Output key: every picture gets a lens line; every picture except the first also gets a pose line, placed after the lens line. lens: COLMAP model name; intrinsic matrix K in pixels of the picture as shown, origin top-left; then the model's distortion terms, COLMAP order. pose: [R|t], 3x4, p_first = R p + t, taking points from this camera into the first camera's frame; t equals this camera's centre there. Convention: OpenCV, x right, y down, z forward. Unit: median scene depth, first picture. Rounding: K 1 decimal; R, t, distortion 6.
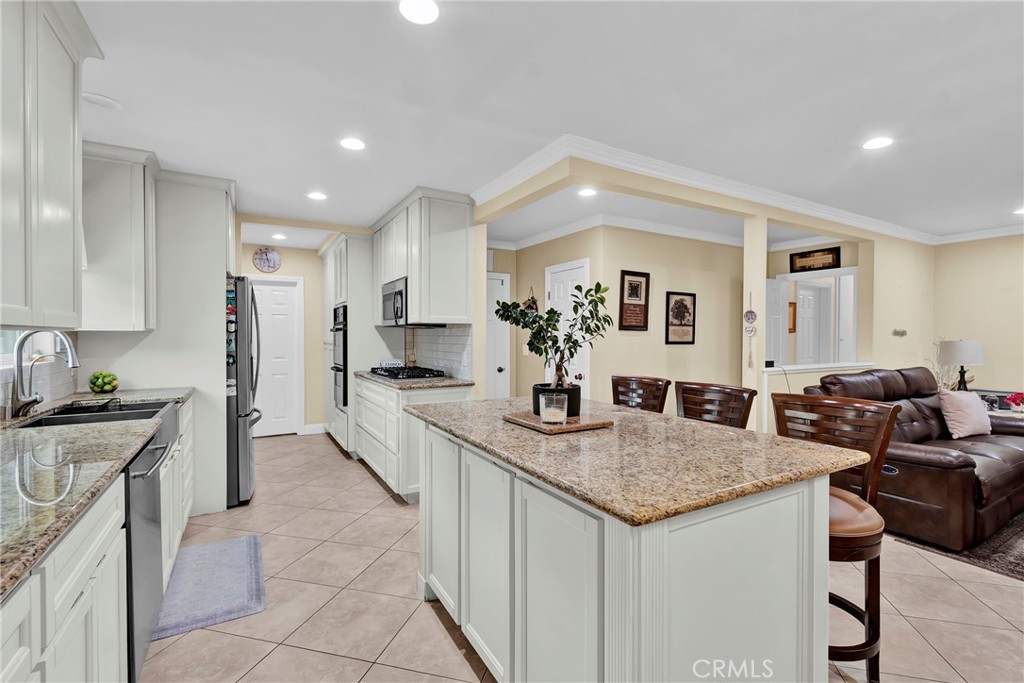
lens RADIAL K [[458.7, 0, 514.8], [0, 458.7, 341.0], [0, 0, 1]] dist [0.001973, -0.001308]
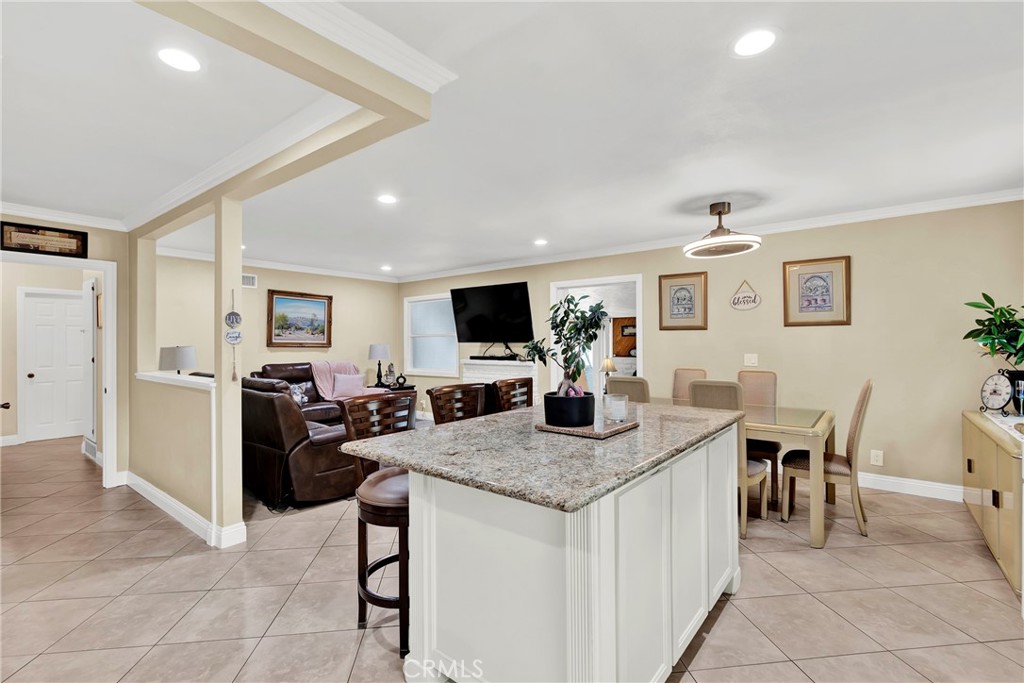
lens RADIAL K [[458.7, 0, 515.8], [0, 458.7, 340.8], [0, 0, 1]] dist [0.001973, -0.001308]
pose [[-0.360078, -0.004322, 0.932912, -0.459316], [0.016935, 0.999794, 0.011168, -0.018038], [-0.932768, 0.019820, -0.359931, 0.870278]]
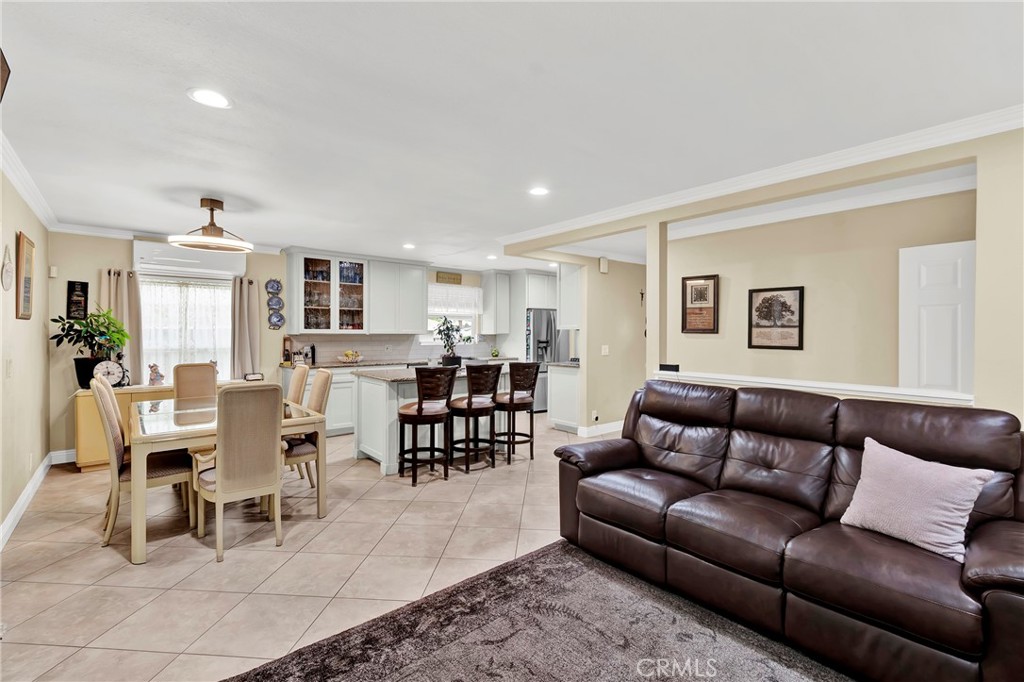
lens RADIAL K [[458.7, 0, 515.7], [0, 458.7, 338.4], [0, 0, 1]] dist [0.001973, -0.001308]
pose [[0.171426, 0.009299, -0.985153, 1.594867], [-0.016351, 0.999845, 0.006592, -0.014804], [0.985061, 0.014978, 0.171552, 0.549312]]
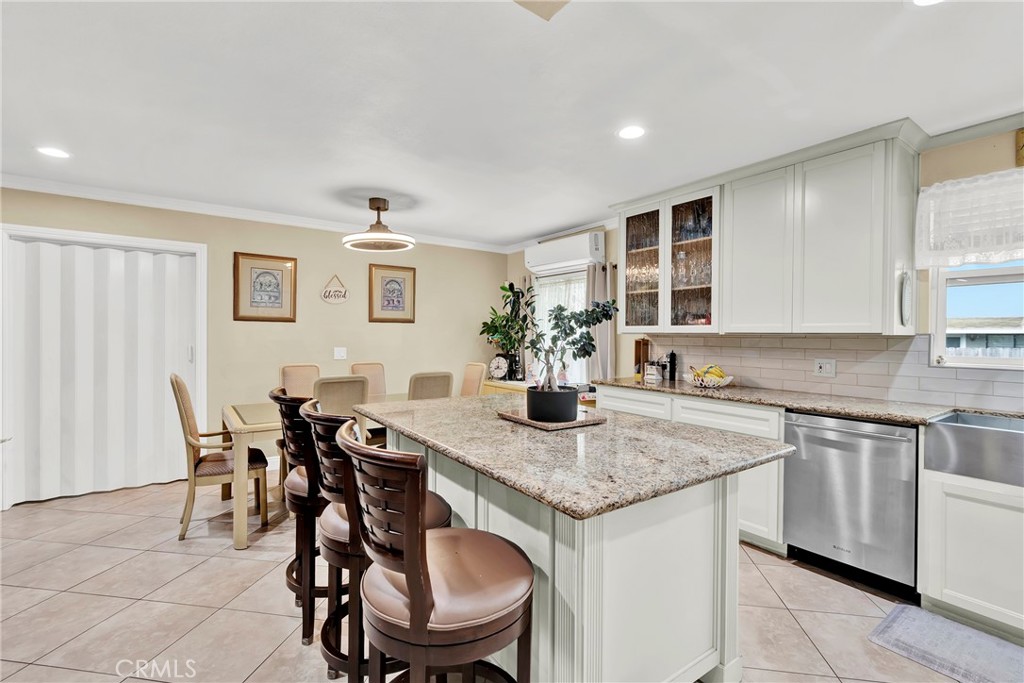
lens RADIAL K [[458.7, 0, 516.5], [0, 458.7, 339.3], [0, 0, 1]] dist [0.001973, -0.001308]
pose [[-0.995480, -0.011030, -0.094328, 0.153921], [-0.012956, 0.999719, 0.019829, -0.011597], [0.094083, 0.020962, -0.995344, 1.161166]]
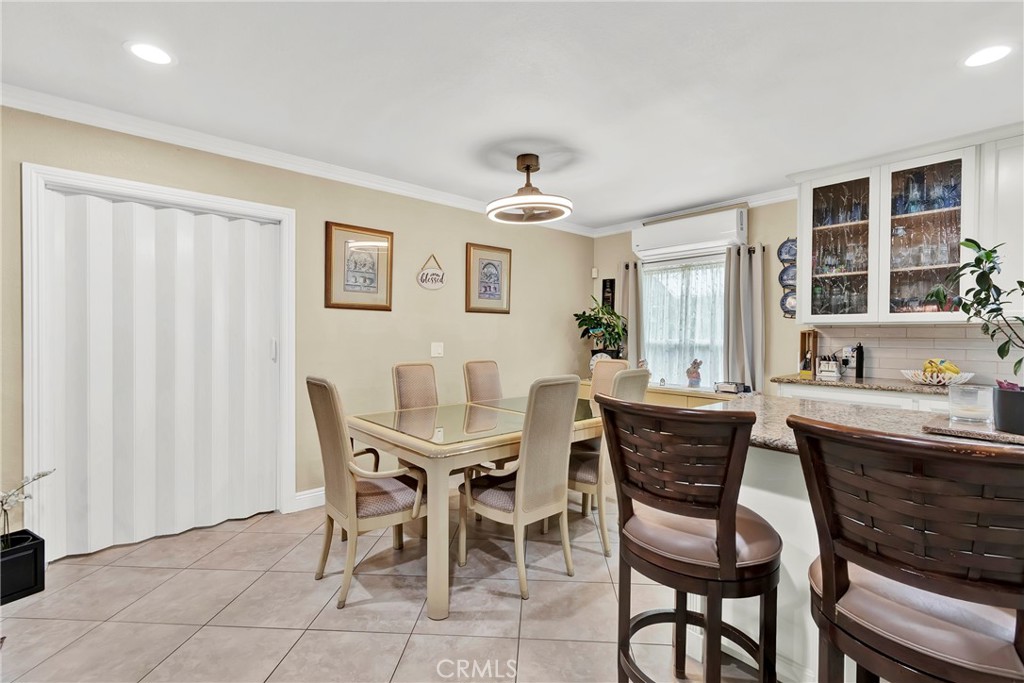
lens RADIAL K [[458.7, 0, 516.3], [0, 458.7, 340.3], [0, 0, 1]] dist [0.001973, -0.001308]
pose [[-0.982093, -0.007480, -0.188246, 0.572769], [-0.011976, 0.999669, 0.022754, 0.013328], [0.188014, 0.024601, -0.981858, 0.898652]]
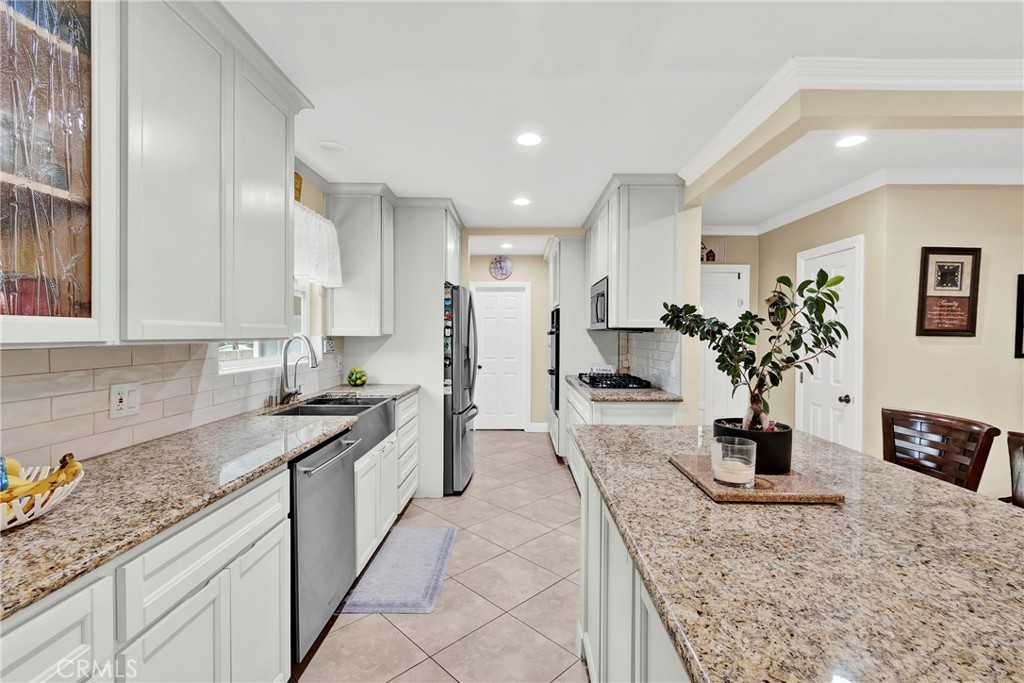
lens RADIAL K [[458.7, 0, 513.8], [0, 458.7, 340.1], [0, 0, 1]] dist [0.001973, -0.001308]
pose [[0.858424, 0.011176, -0.512819, 0.081156], [-0.011319, 0.999932, 0.002845, -0.015801], [0.512816, 0.003362, 0.858492, 0.135824]]
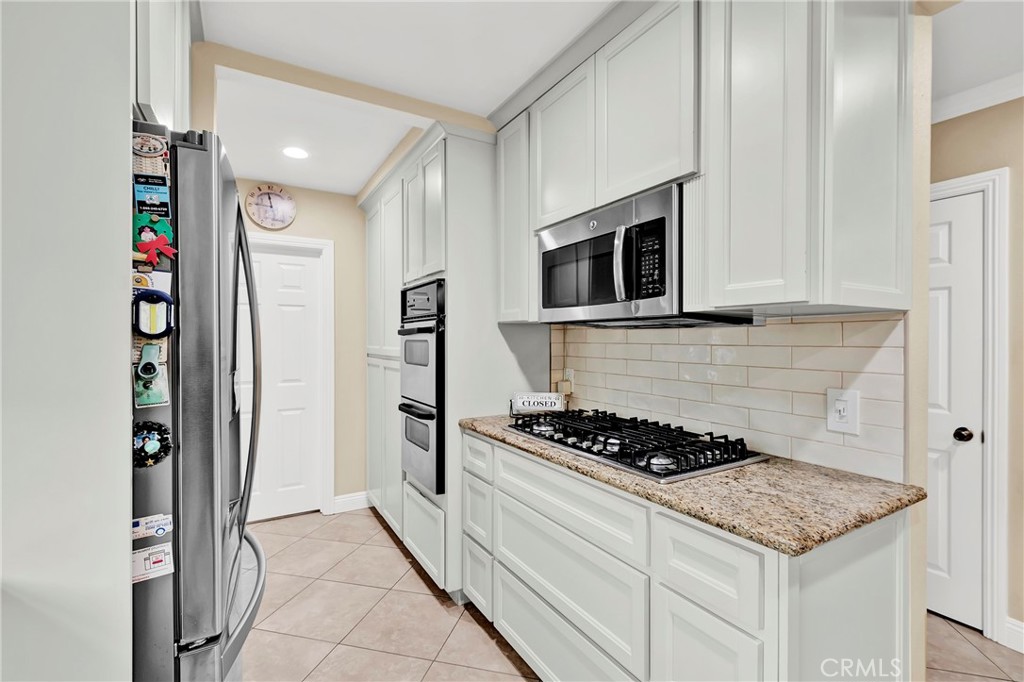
lens RADIAL K [[458.7, 0, 517.2], [0, 458.7, 340.2], [0, 0, 1]] dist [0.001973, -0.001308]
pose [[0.999921, 0.000202, 0.012534, -0.410887], [-0.000080, 0.999953, -0.009682, -0.014599], [-0.012535, 0.009680, 0.999875, 0.730913]]
